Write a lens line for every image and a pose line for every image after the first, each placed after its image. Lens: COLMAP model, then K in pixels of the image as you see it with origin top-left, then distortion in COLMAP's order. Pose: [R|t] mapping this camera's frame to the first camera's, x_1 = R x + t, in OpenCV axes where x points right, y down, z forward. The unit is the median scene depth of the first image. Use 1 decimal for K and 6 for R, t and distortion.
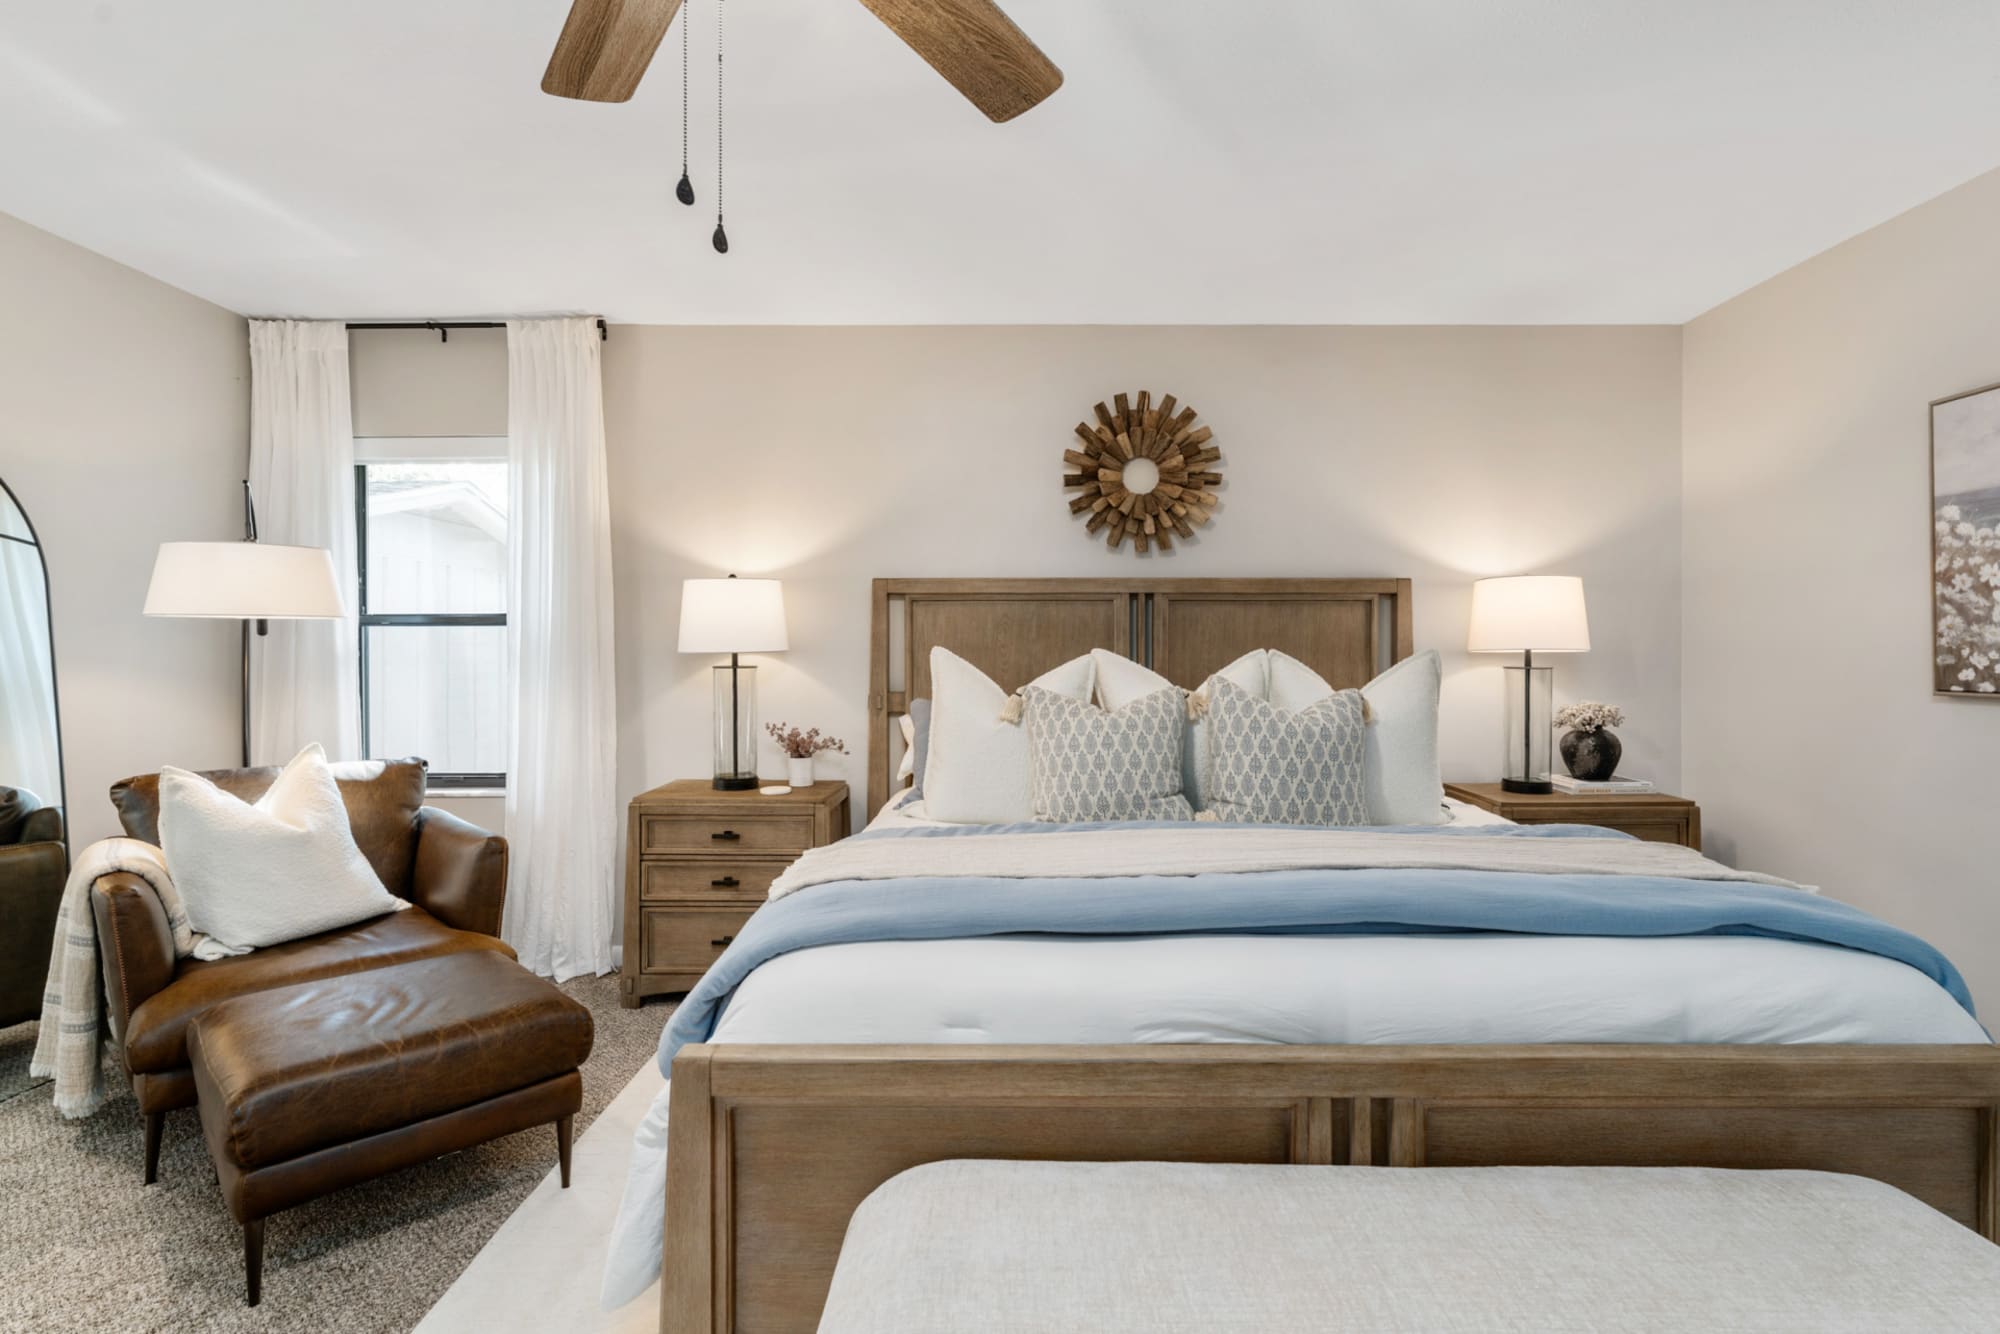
lens RADIAL K [[941.6, 0, 1000.0], [0, 941.6, 667.0], [0, 0, 1]] dist [-0.001986, -0.000455]
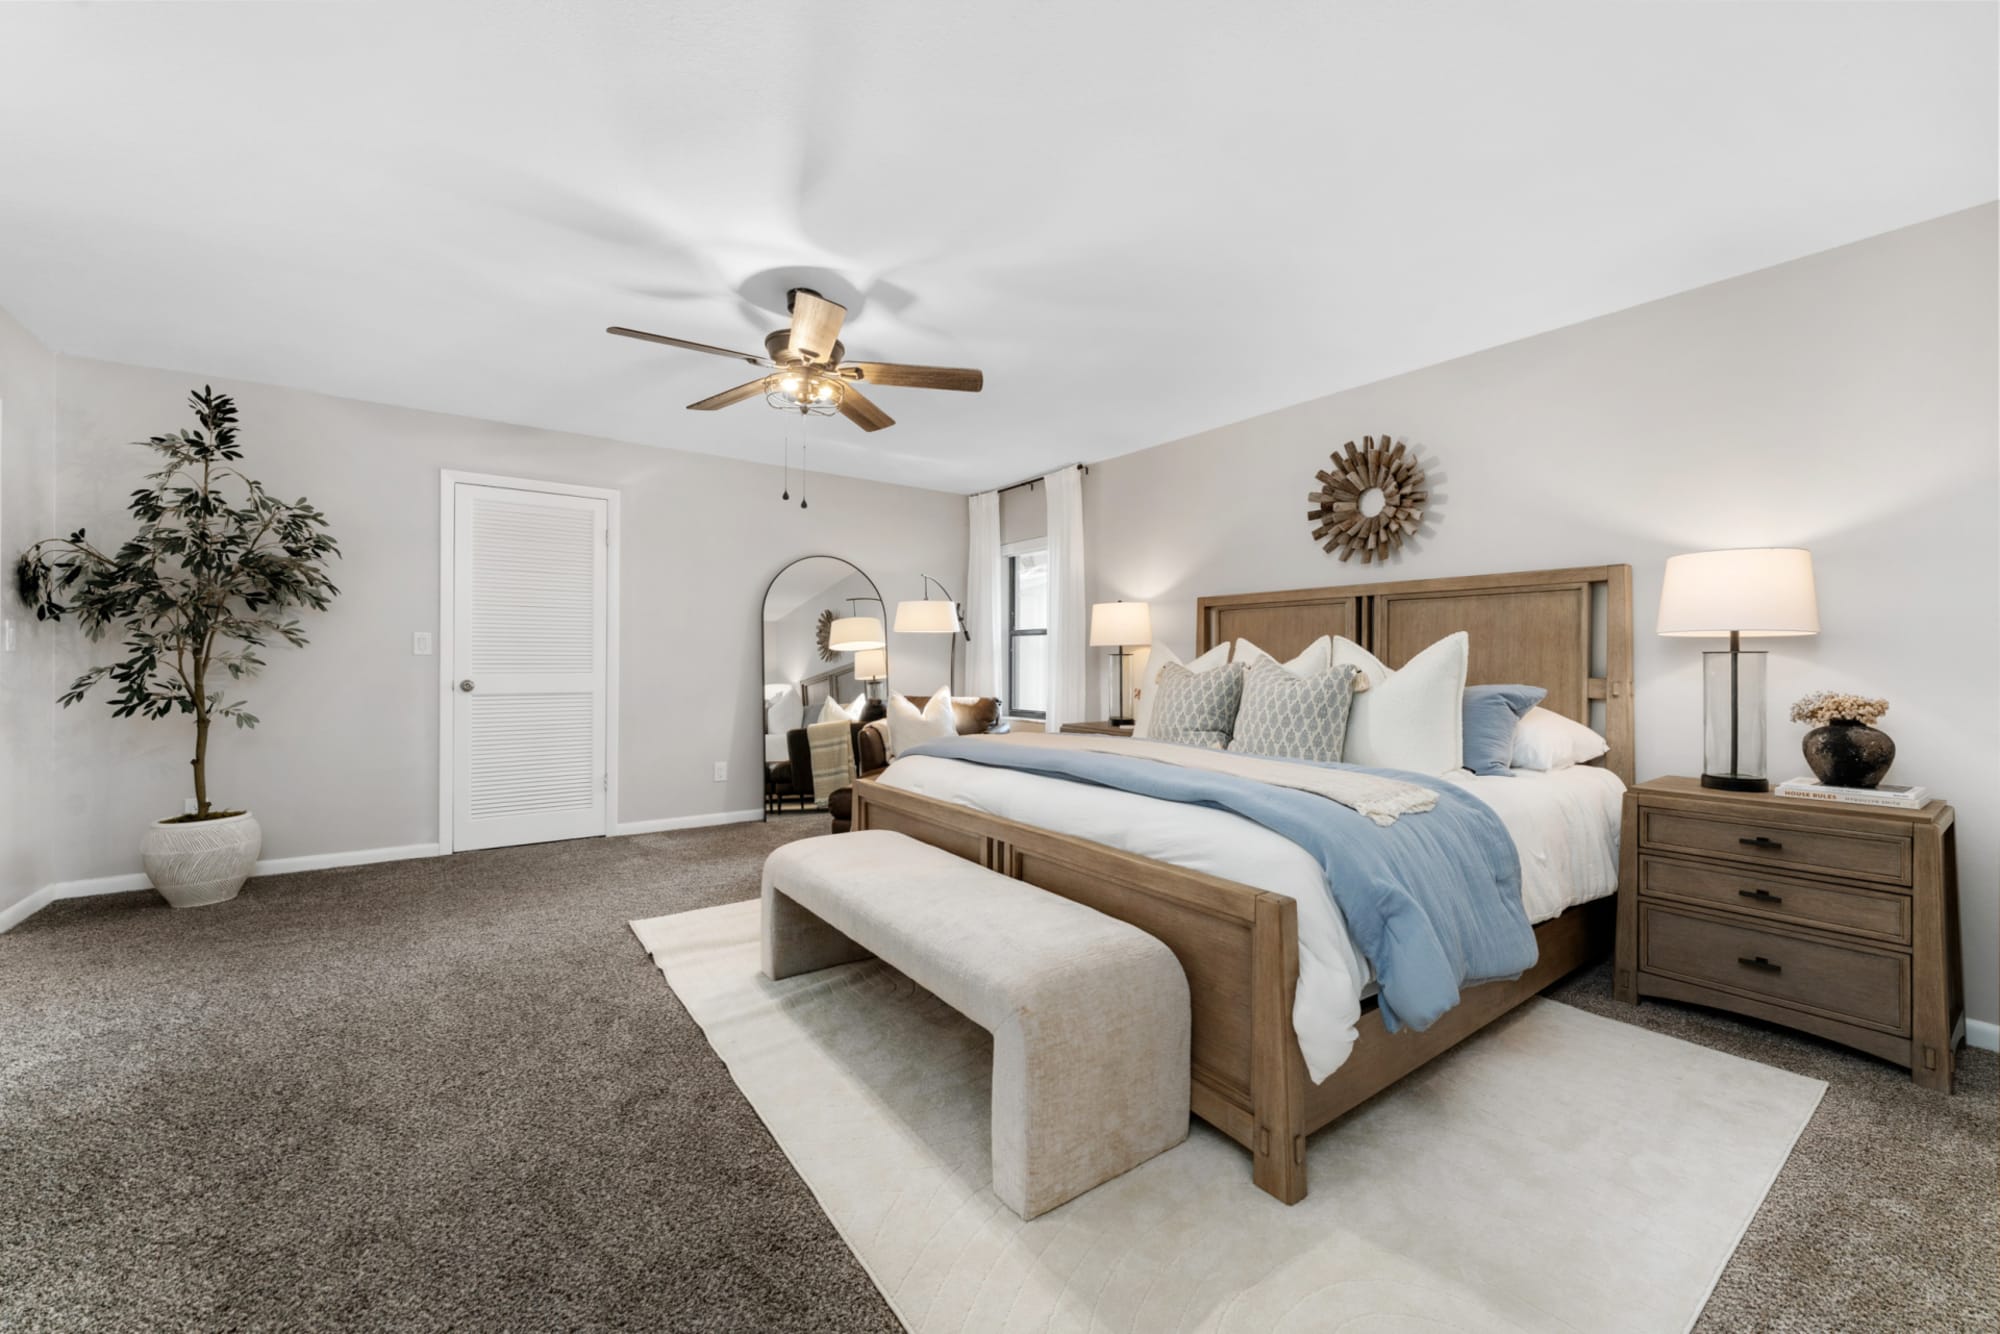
lens RADIAL K [[787.9, 0, 1000.0], [0, 787.9, 667.0], [0, 0, 1]] dist [-0.000814, -0.000232]
pose [[0.588878, 0.009851, -0.808162, 0.718712], [-0.022567, 0.999736, -0.004257, 0.032213], [0.807907, 0.020744, 0.588945, -0.013481]]
